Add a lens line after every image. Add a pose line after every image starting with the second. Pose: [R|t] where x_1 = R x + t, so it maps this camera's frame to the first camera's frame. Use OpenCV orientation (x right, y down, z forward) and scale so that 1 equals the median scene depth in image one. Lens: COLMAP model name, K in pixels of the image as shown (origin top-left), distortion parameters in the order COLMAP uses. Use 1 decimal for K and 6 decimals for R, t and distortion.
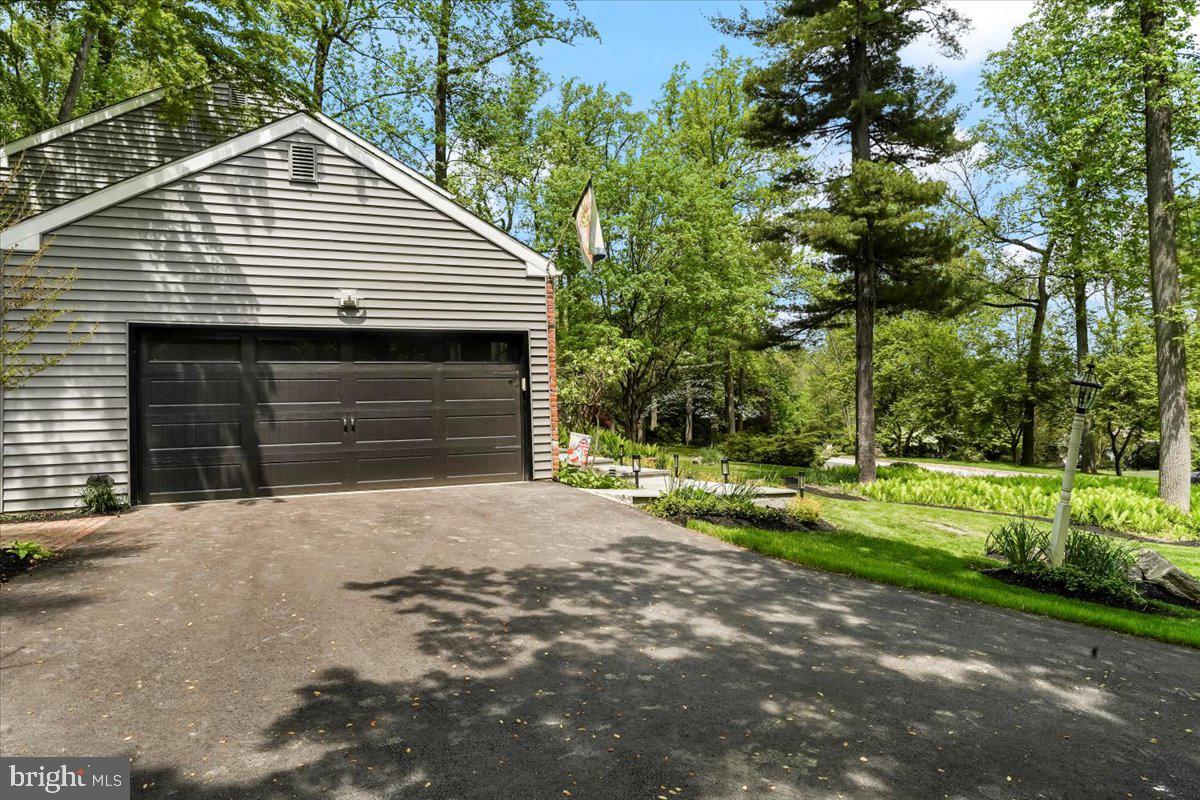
lens RADIAL K [[700.1, 0, 600.0], [0, 700.1, 400.0], [0, 0, 1]] dist [0.004326, 0.001123]
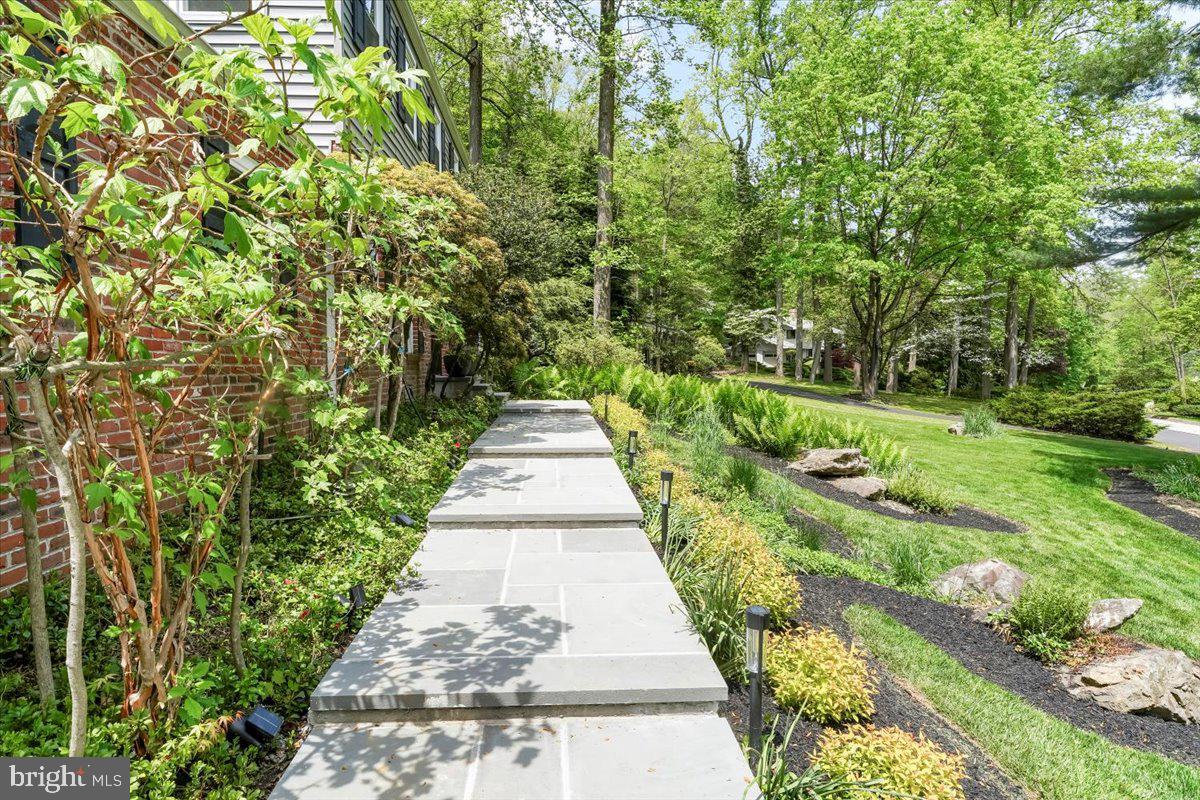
lens RADIAL K [[700.1, 0, 600.0], [0, 700.1, 400.0], [0, 0, 1]] dist [0.004326, 0.001123]
pose [[0.941456, 0.049427, -0.333494, 0.019393], [-0.018997, 0.995400, 0.093902, 0.000005], [0.336601, -0.082069, 0.938064, 0.119603]]
